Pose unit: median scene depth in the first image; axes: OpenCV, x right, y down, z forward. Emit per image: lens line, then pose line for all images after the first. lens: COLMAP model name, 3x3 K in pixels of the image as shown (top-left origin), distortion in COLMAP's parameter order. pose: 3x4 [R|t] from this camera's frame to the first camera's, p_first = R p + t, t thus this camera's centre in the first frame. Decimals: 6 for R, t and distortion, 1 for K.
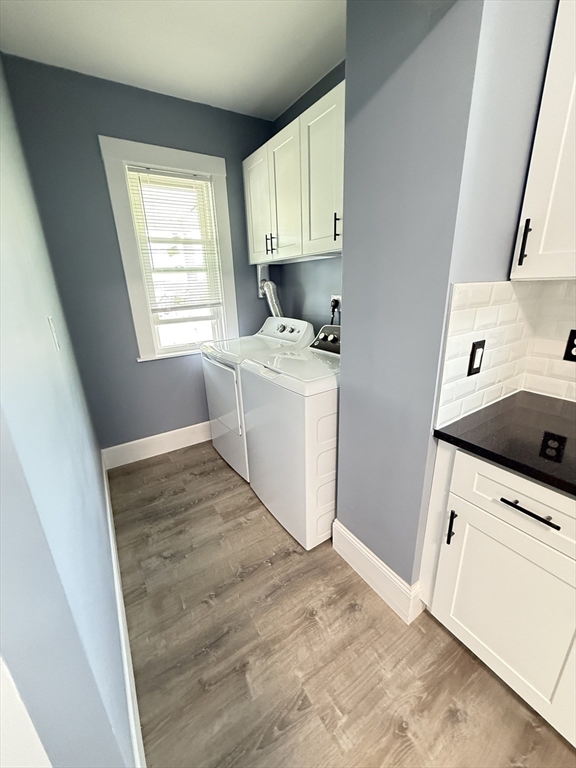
lens RADIAL K [[305.9, 0, 288.6], [0, 305.9, 379.5], [0, 0, 1]] dist [-0.000829, 0.000108]
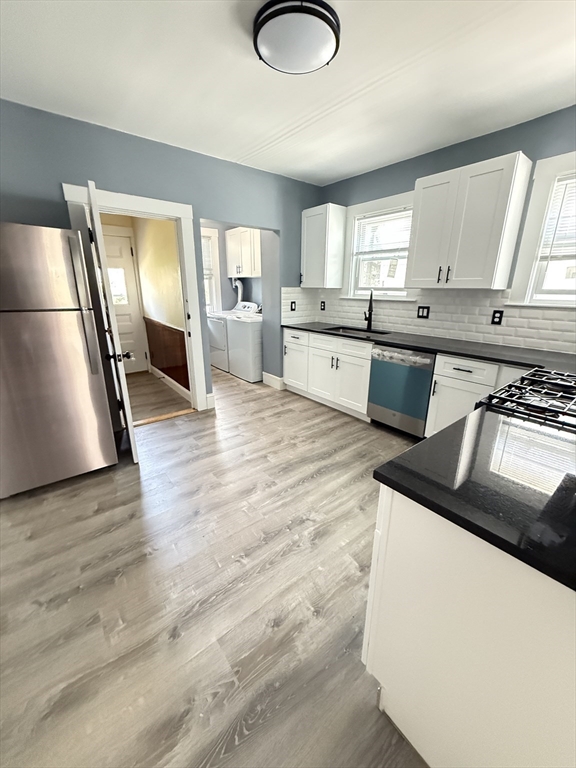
lens RADIAL K [[305.9, 0, 288.6], [0, 305.9, 379.5], [0, 0, 1]] dist [-0.000829, 0.000108]
pose [[0.993899, 0.001734, 0.110283, 0.077060], [0.000088, 0.999864, -0.016514, 0.534012], [-0.110297, 0.016423, 0.993763, -1.662153]]
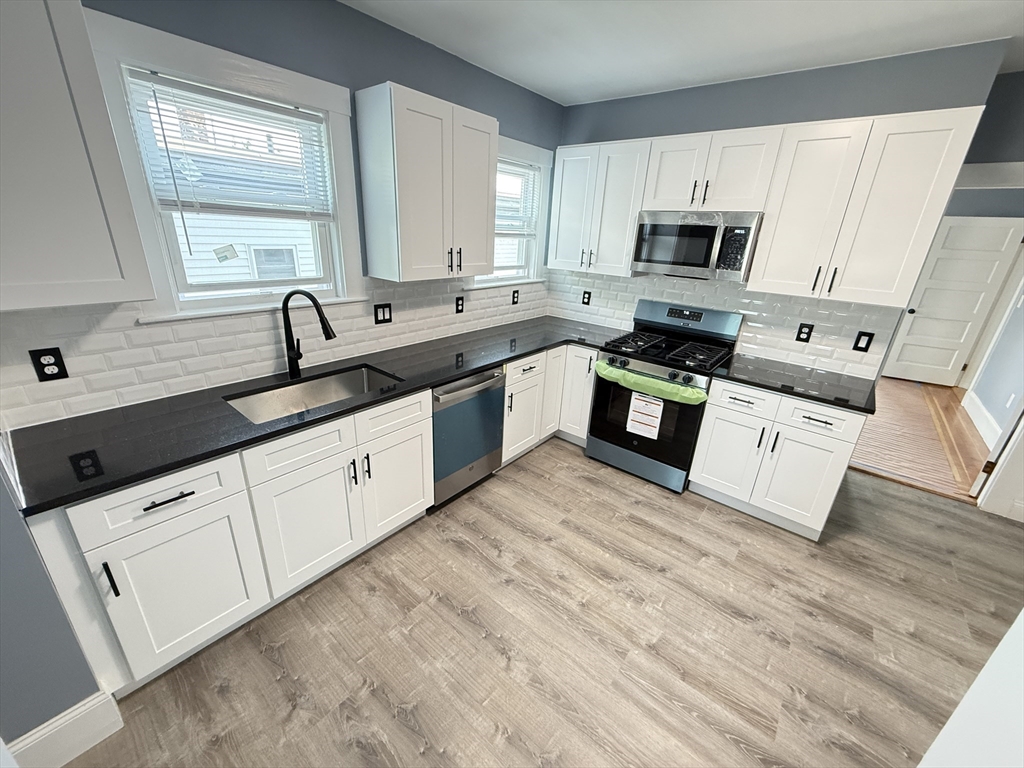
lens RADIAL K [[407.9, 0, 507.7], [0, 407.9, 382.3], [0, 0, 1]] dist [-0.000829, 0.000108]
pose [[-0.300927, -0.318871, 0.898757, -0.422650], [0.254070, 0.881572, 0.397844, -0.128778], [-0.919179, 0.348070, -0.184273, -0.046907]]
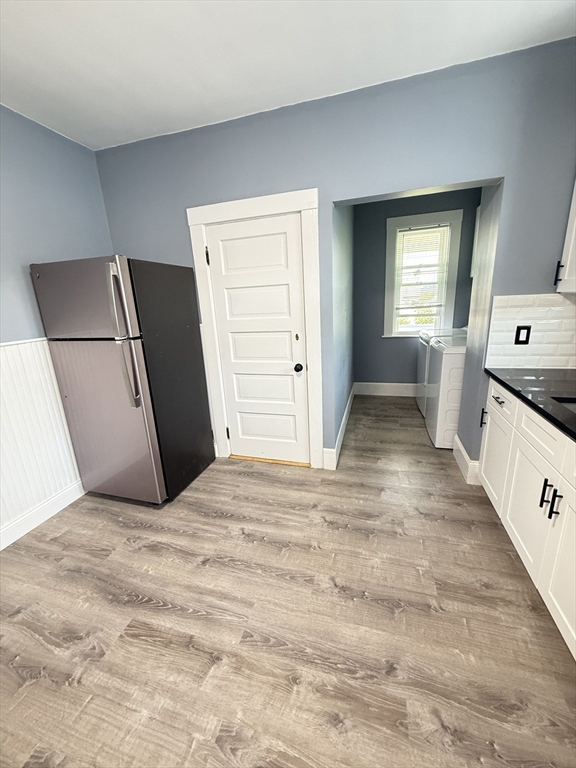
lens RADIAL K [[305.9, 0, 288.6], [0, 305.9, 379.5], [0, 0, 1]] dist [-0.000829, 0.000108]
pose [[0.656898, 0.193792, -0.728649, 0.618020], [-0.201298, 0.976403, 0.078210, 0.189945], [0.726612, 0.095300, 0.680407, -0.722905]]
